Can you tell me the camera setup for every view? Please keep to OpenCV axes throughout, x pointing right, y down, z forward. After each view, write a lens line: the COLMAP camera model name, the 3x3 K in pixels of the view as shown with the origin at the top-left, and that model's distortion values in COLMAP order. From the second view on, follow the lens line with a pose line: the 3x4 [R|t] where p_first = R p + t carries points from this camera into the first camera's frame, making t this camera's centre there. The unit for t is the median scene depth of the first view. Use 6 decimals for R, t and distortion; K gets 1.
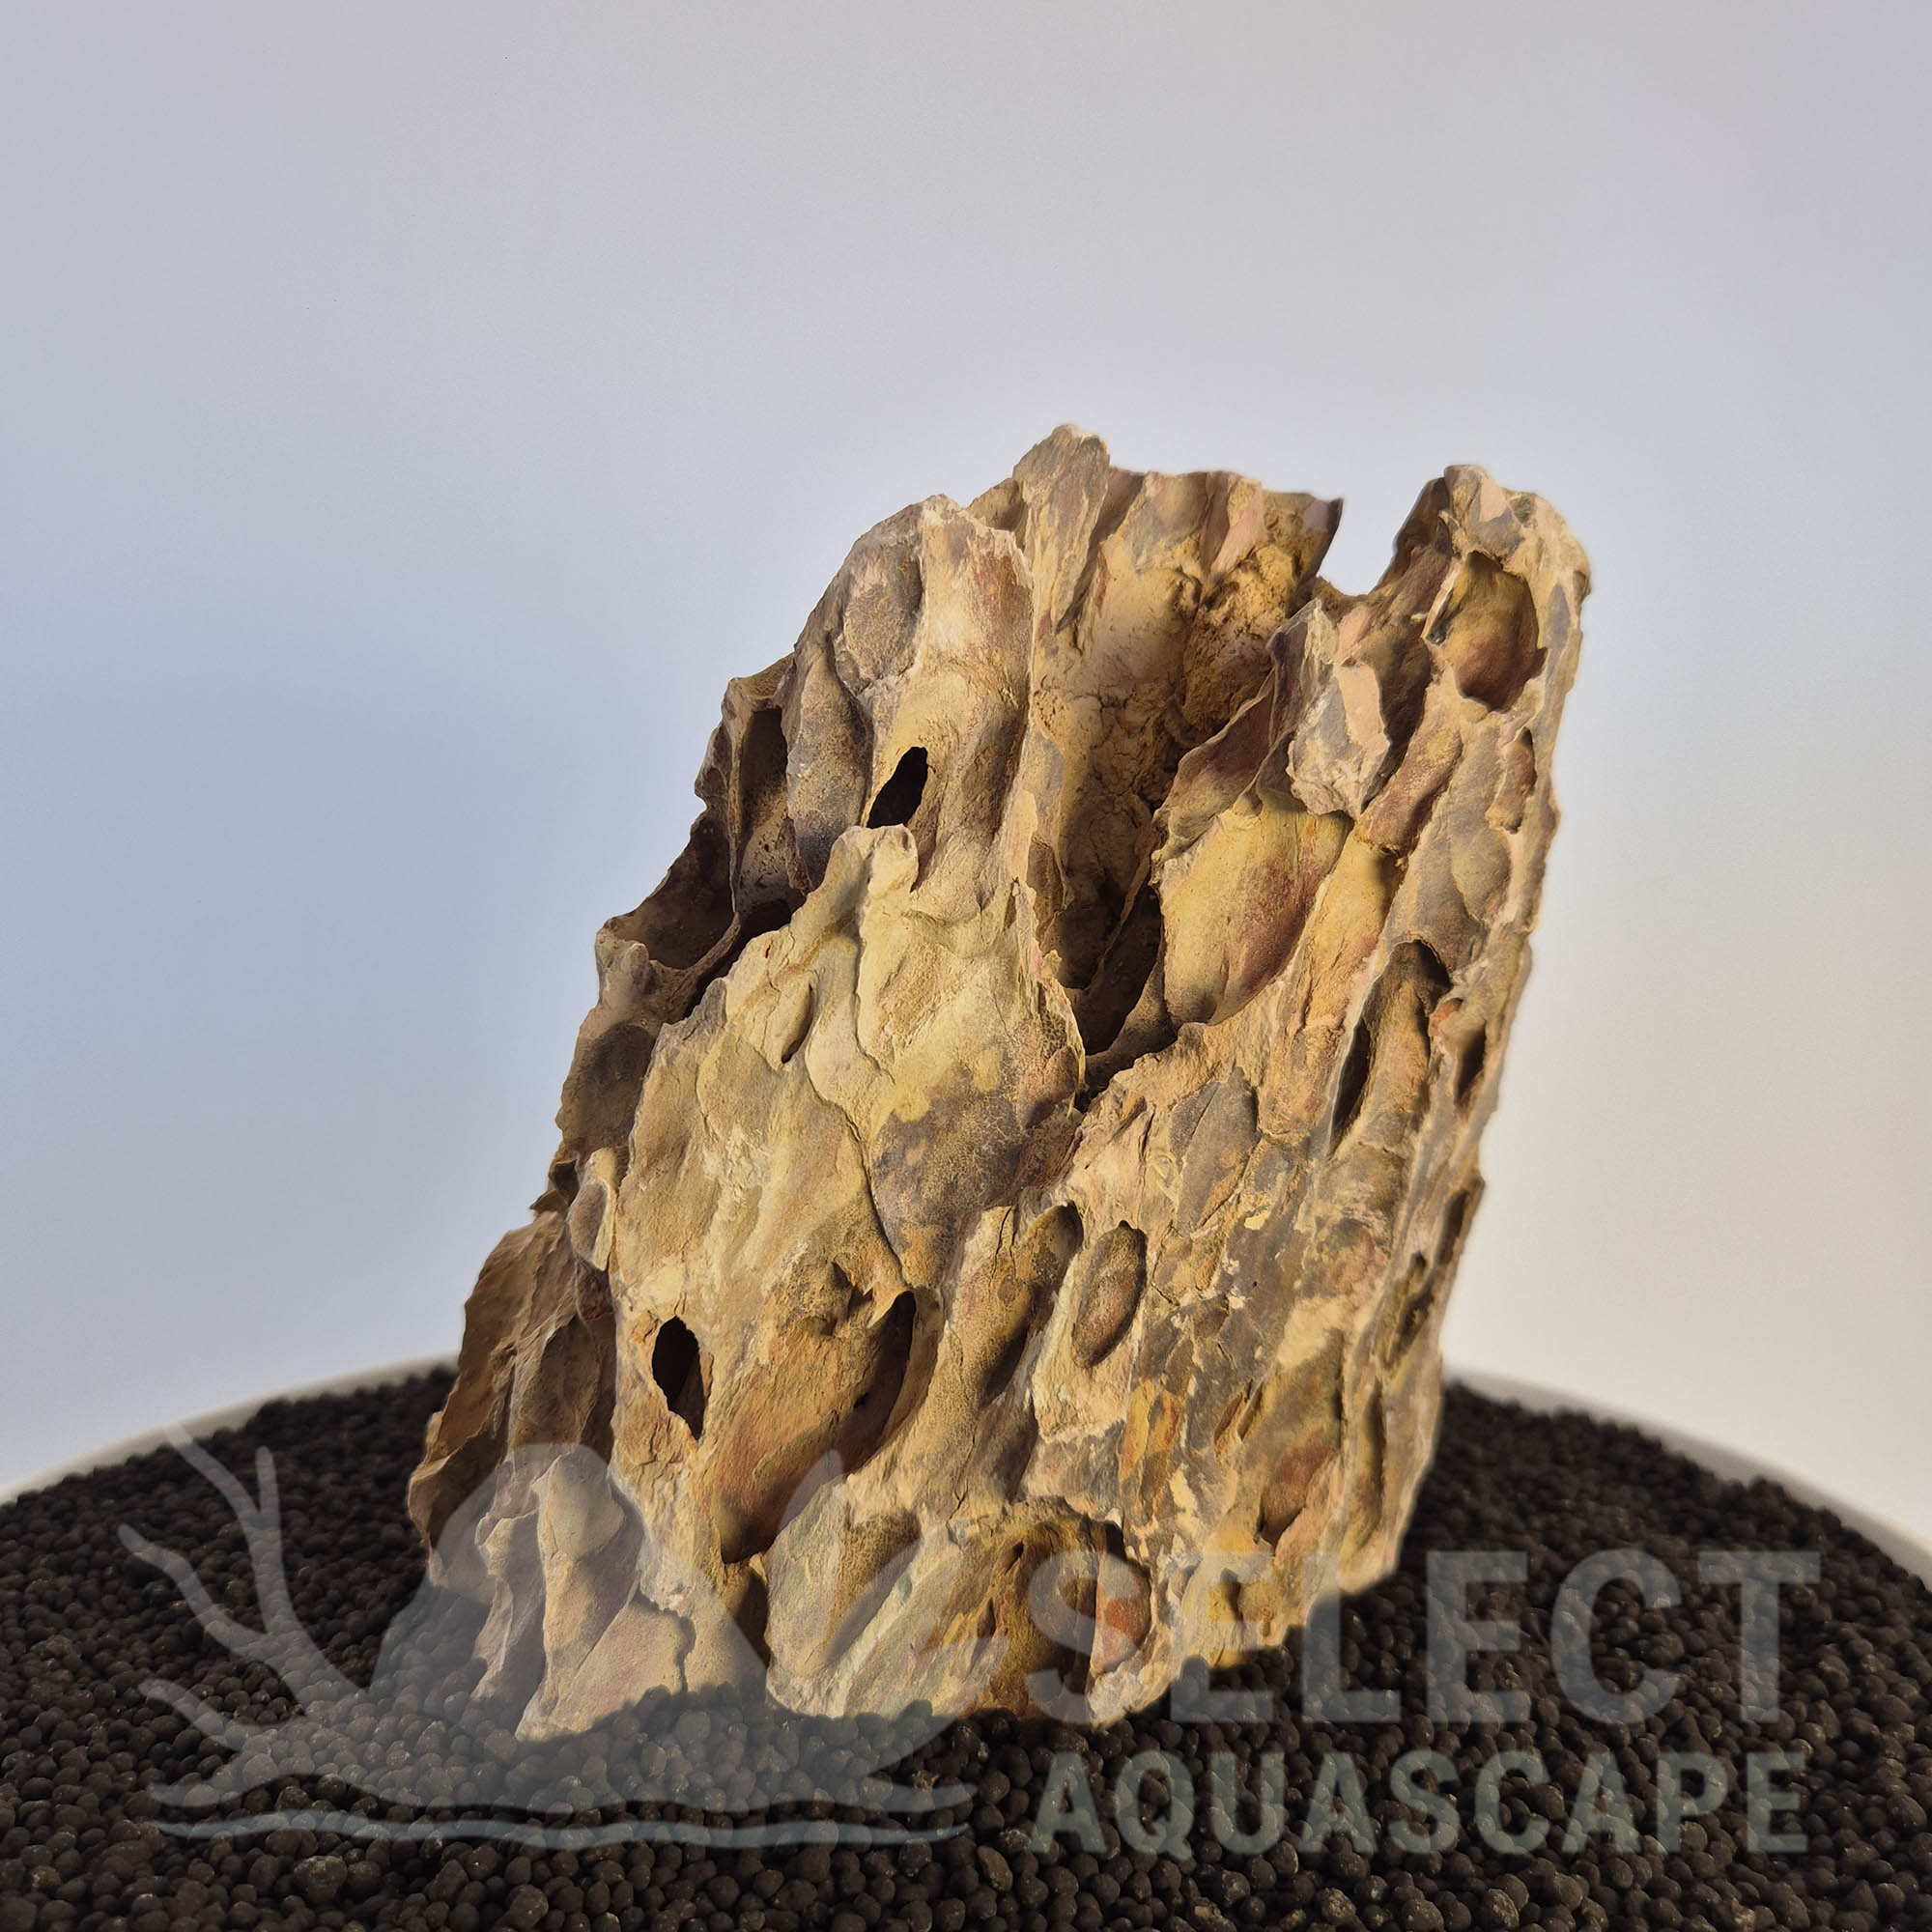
lens RADIAL K [[1791.1, 0, 956.5], [0, 1791.1, 956.6], [0, 0, 1]] dist [0.020500, 0.000000]
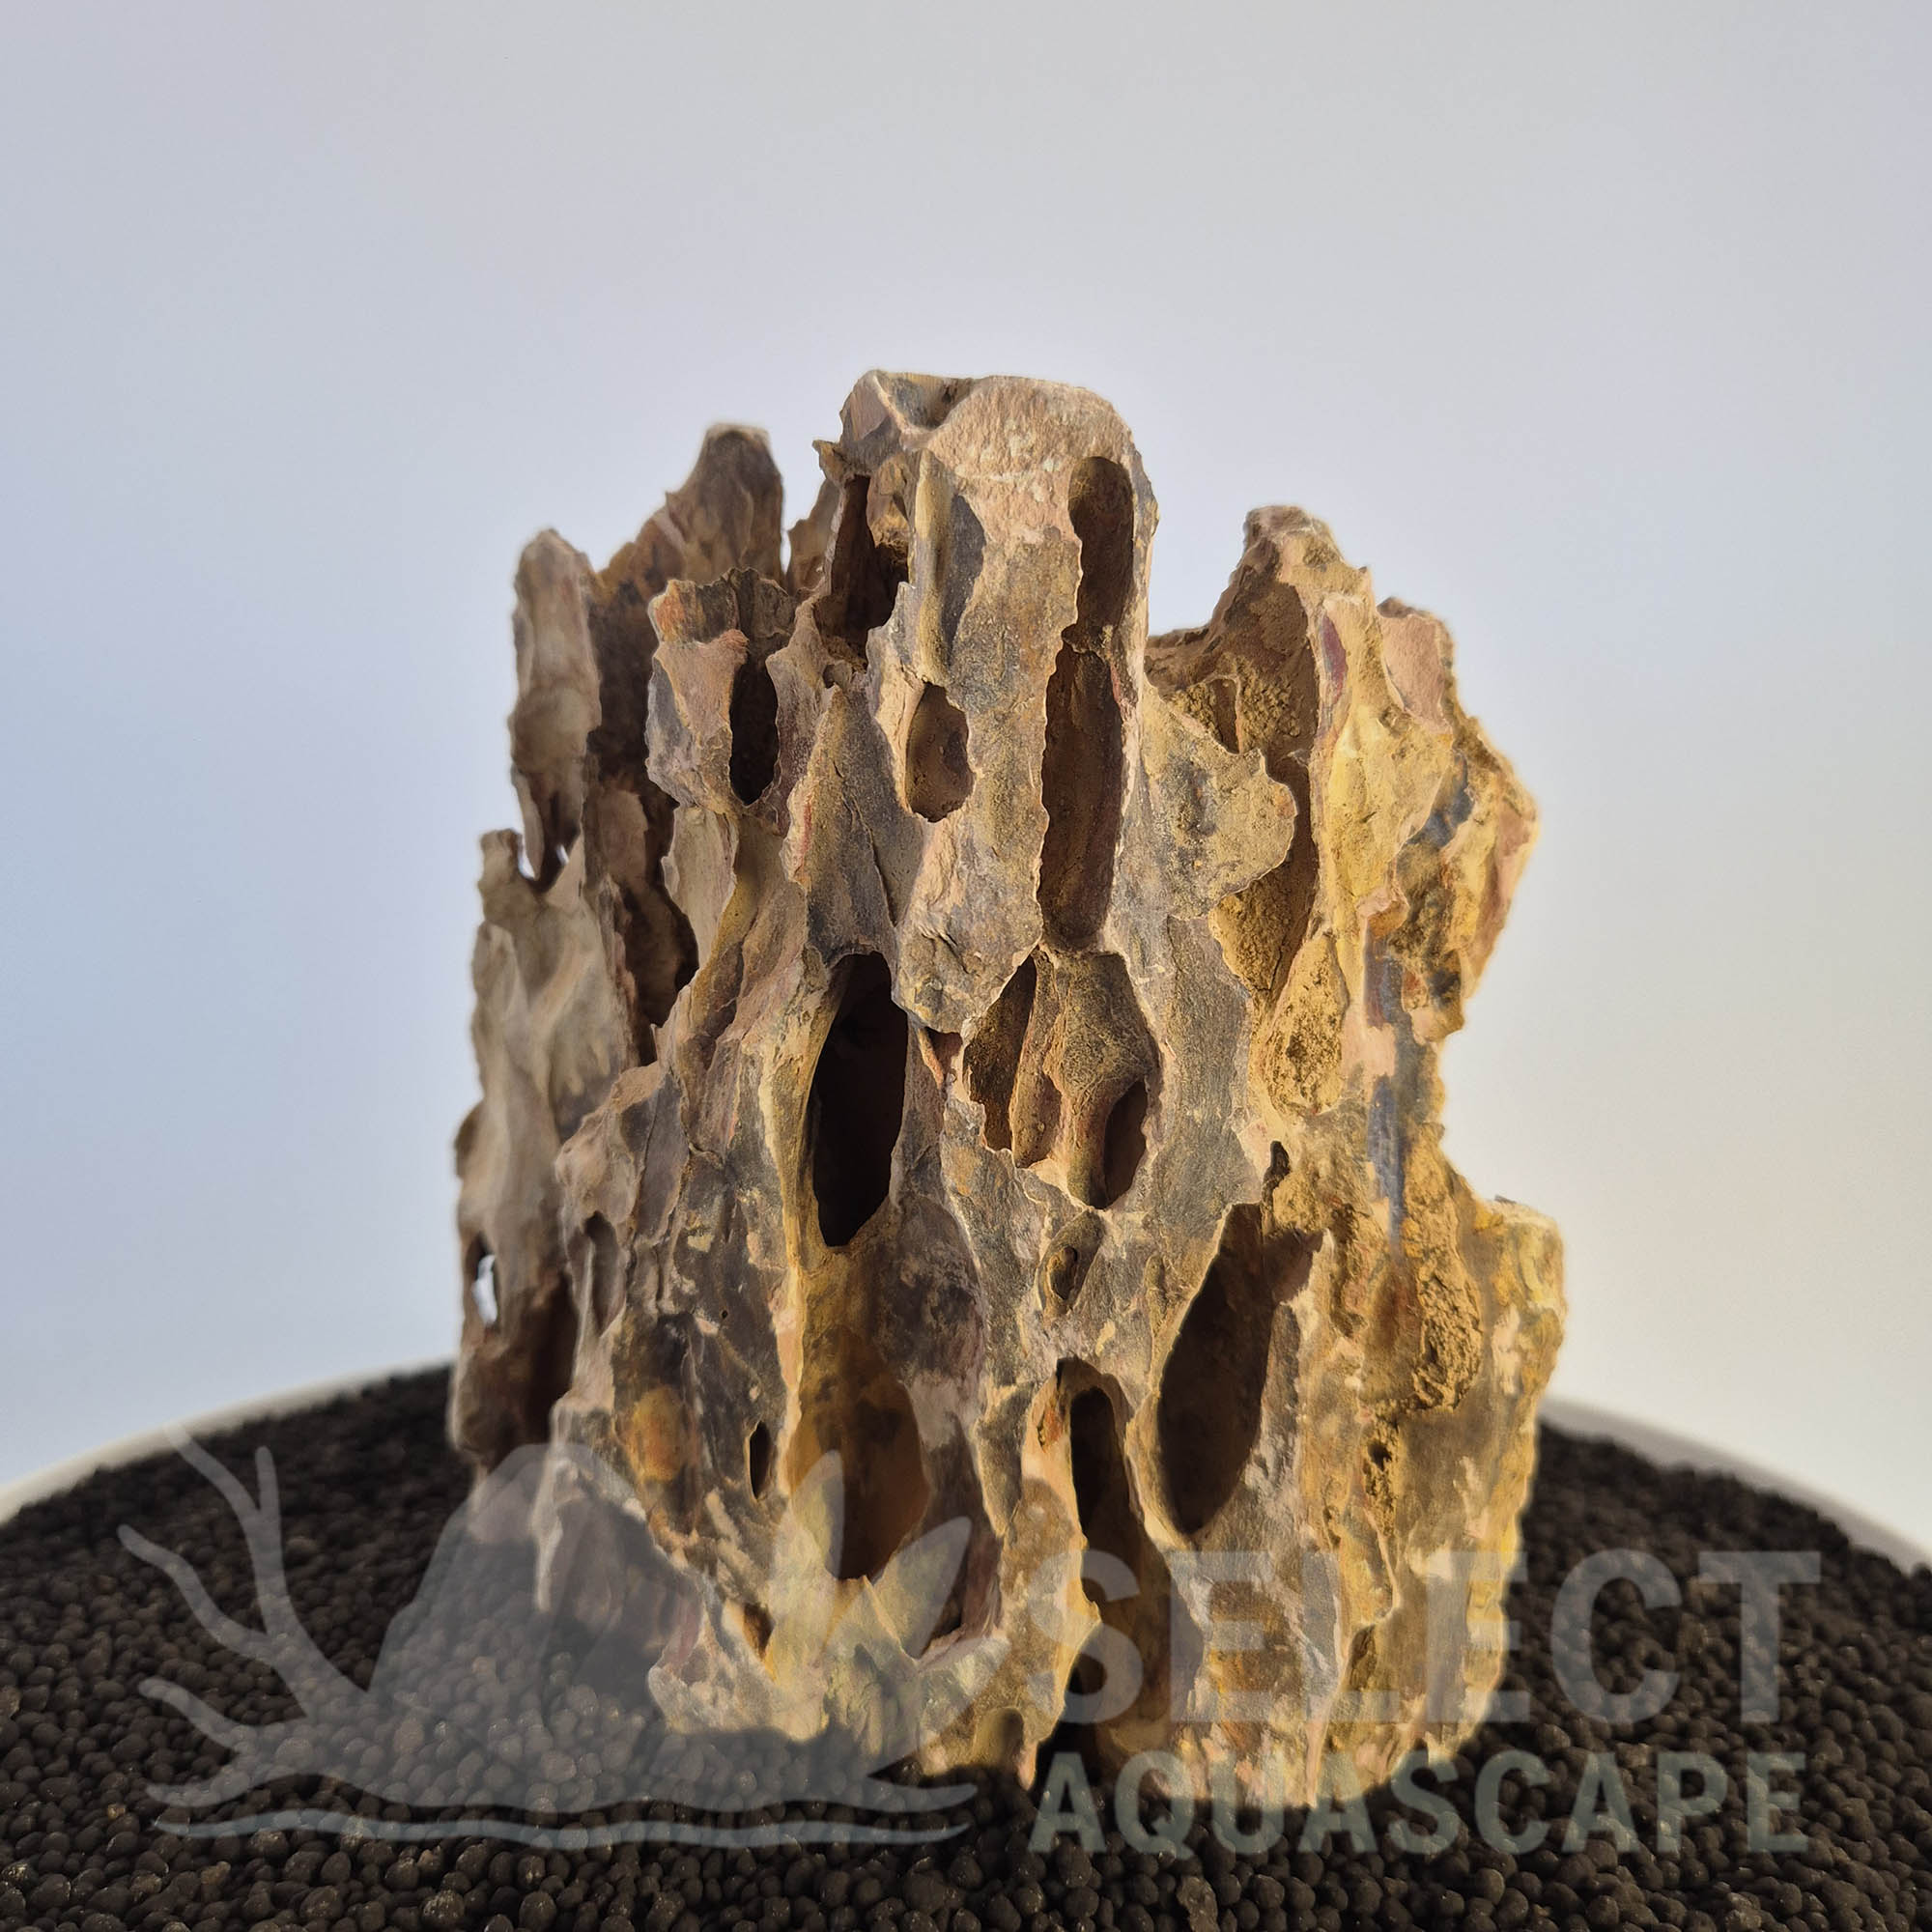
lens RADIAL K [[1791.1, 0, 960.3], [0, 1791.1, 957.7], [0, 0, 1]] dist [0.020500, 0.000000]
pose [[0.488534, 0.043081, -0.871481, 1.054075], [-0.046150, 0.998658, 0.023497, -0.029576], [0.871323, 0.028740, 0.489867, 0.661276]]
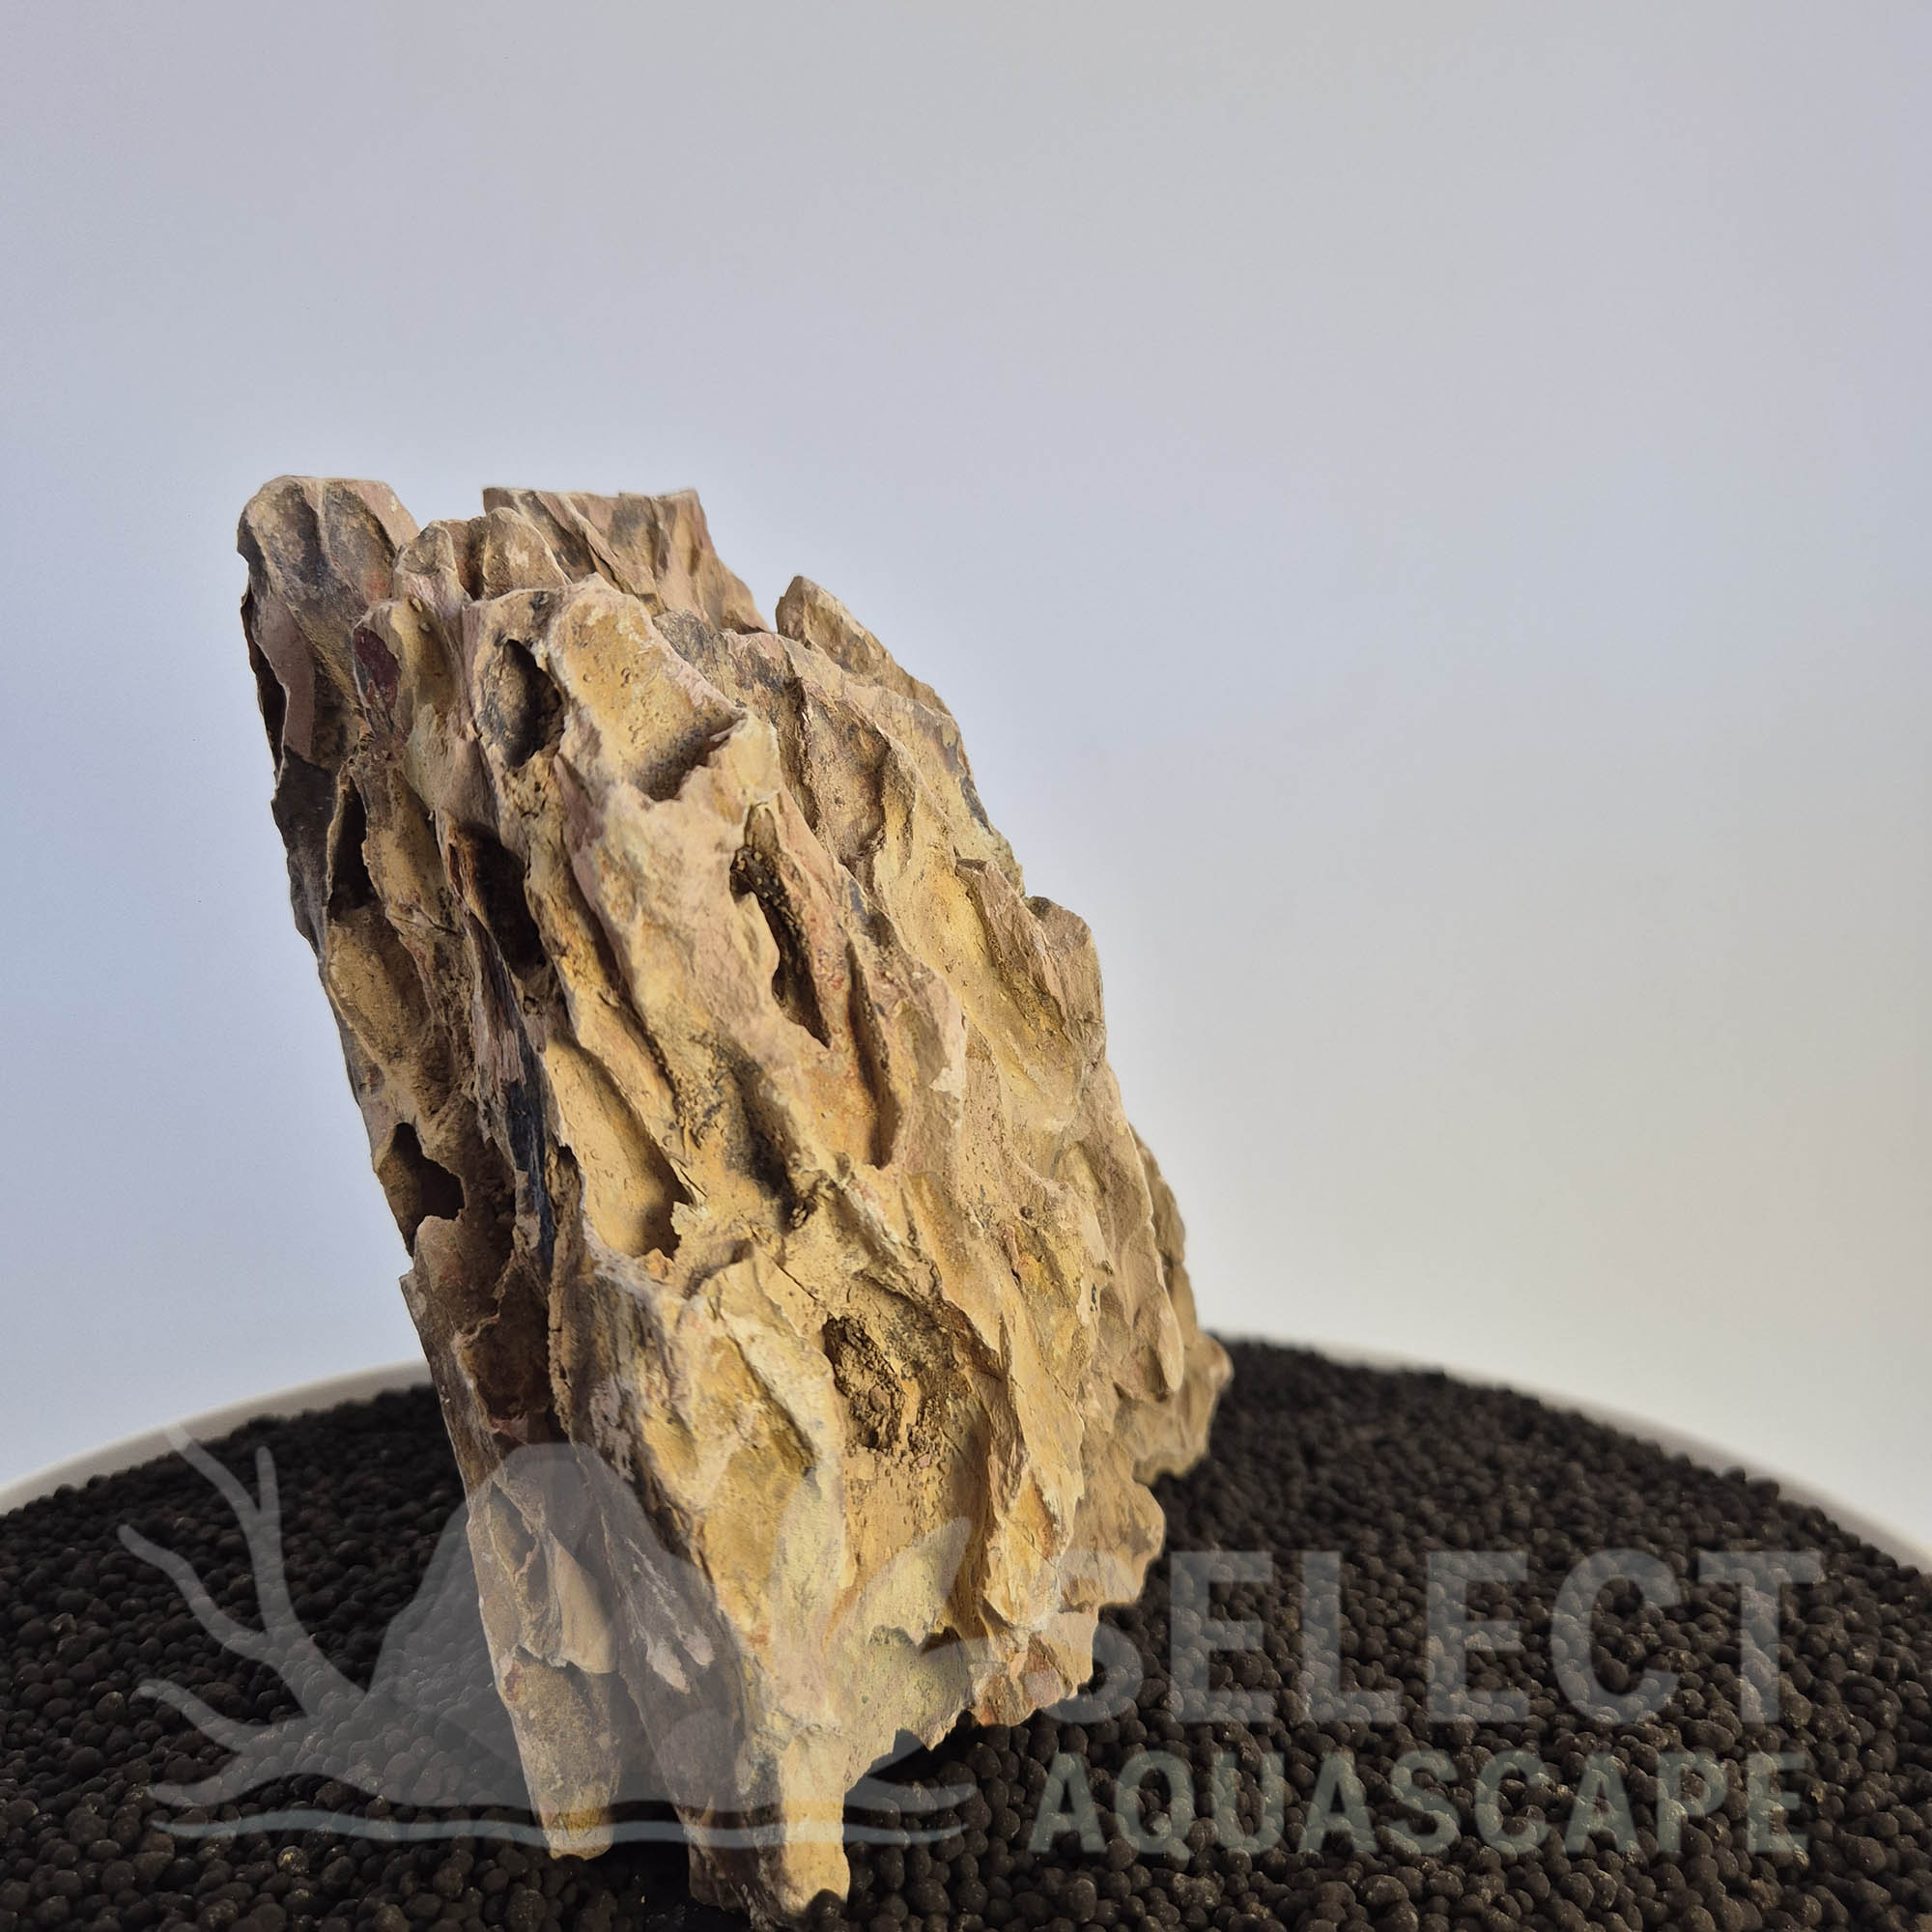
lens RADIAL K [[1791.1, 0, 965.9], [0, 1791.1, 954.0], [0, 0, 1]] dist [0.020500, 0.000000]
pose [[-0.660256, 0.030002, -0.750441, 0.872453], [-0.043983, 0.995942, 0.078514, -0.100835], [0.749751, 0.084846, -0.656258, 2.072160]]
